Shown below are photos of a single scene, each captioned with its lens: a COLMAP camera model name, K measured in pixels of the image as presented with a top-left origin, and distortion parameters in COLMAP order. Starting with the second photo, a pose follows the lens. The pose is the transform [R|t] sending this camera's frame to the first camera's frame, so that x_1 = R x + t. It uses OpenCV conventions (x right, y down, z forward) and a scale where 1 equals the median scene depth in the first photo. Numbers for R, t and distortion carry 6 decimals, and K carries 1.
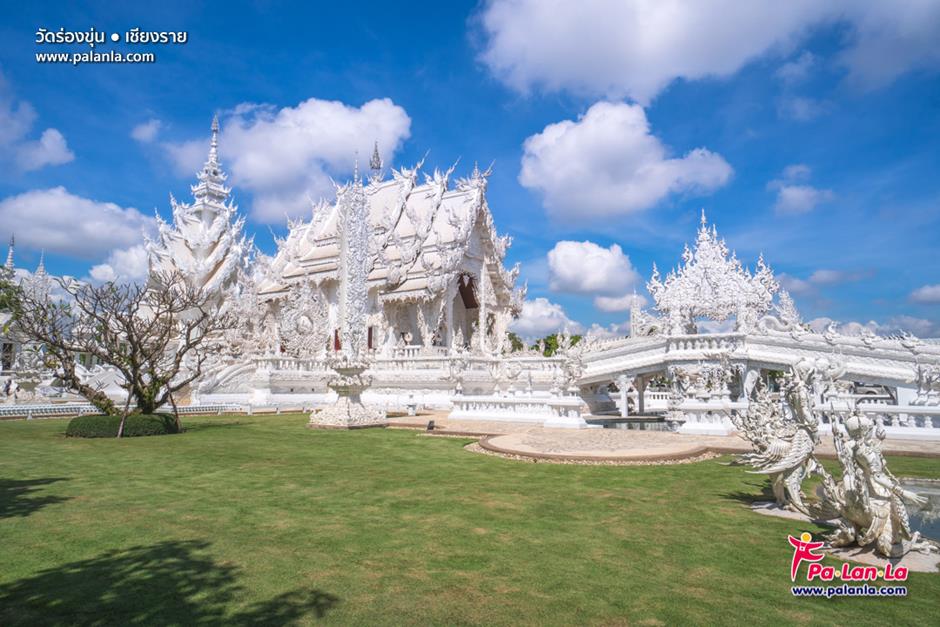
lens RADIAL K [[549.1, 0, 470.0], [0, 549.1, 313.5], [0, 0, 1]] dist [-0.003419, -0.000321]
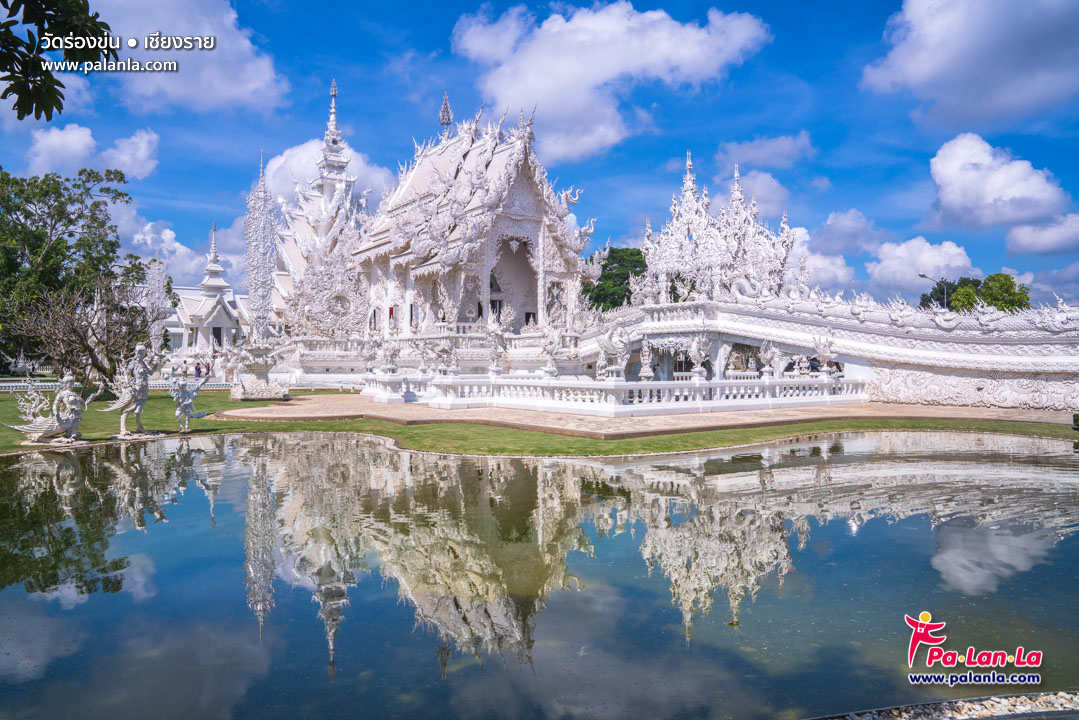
lens RADIAL K [[738.3, 0, 536.8], [0, 738.3, 354.2], [0, 0, 1]] dist [-0.108952, -0.000416]
pose [[0.933019, -0.010325, -0.359678, 0.487095], [0.050387, 0.993488, 0.102186, -0.008248], [0.356281, -0.113464, 0.927464, -0.108605]]
